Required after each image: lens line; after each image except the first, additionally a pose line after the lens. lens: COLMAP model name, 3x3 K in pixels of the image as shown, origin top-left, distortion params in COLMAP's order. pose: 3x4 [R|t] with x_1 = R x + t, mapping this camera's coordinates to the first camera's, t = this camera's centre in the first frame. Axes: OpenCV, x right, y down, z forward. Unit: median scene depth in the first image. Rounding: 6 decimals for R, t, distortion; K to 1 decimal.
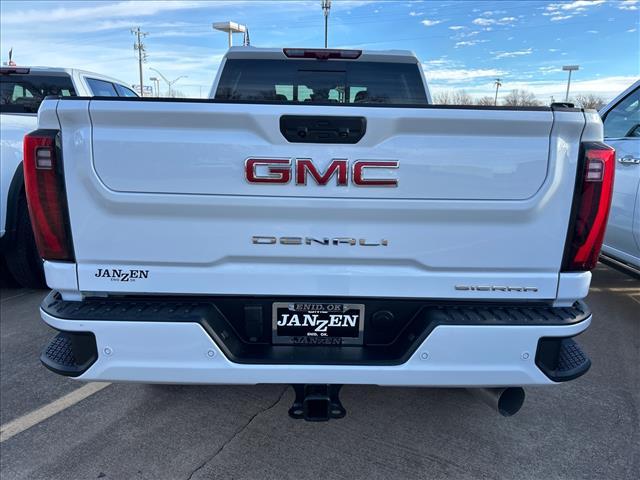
lens RADIAL K [[473.7, 0, 320.0], [0, 473.7, 240.0], [0, 0, 1]] dist [0.065667, -0.077394]
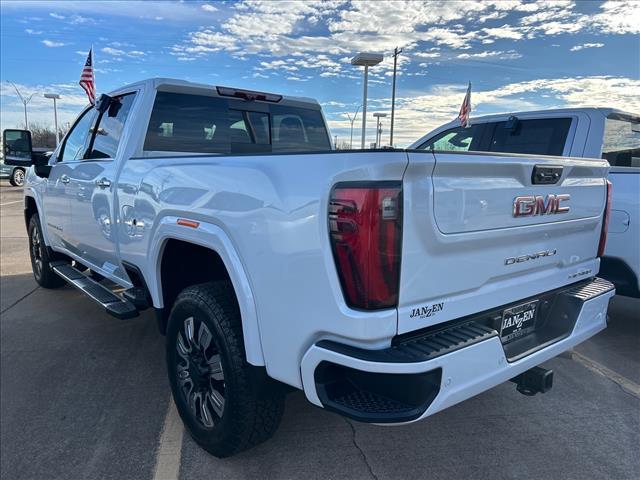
lens RADIAL K [[473.7, 0, 320.0], [0, 473.7, 240.0], [0, 0, 1]] dist [0.065667, -0.077394]
pose [[0.775935, -0.098546, 0.623068, -1.256073], [0.135234, 0.990744, -0.011714, -0.106444], [-0.616147, 0.093349, 0.782080, 0.294076]]
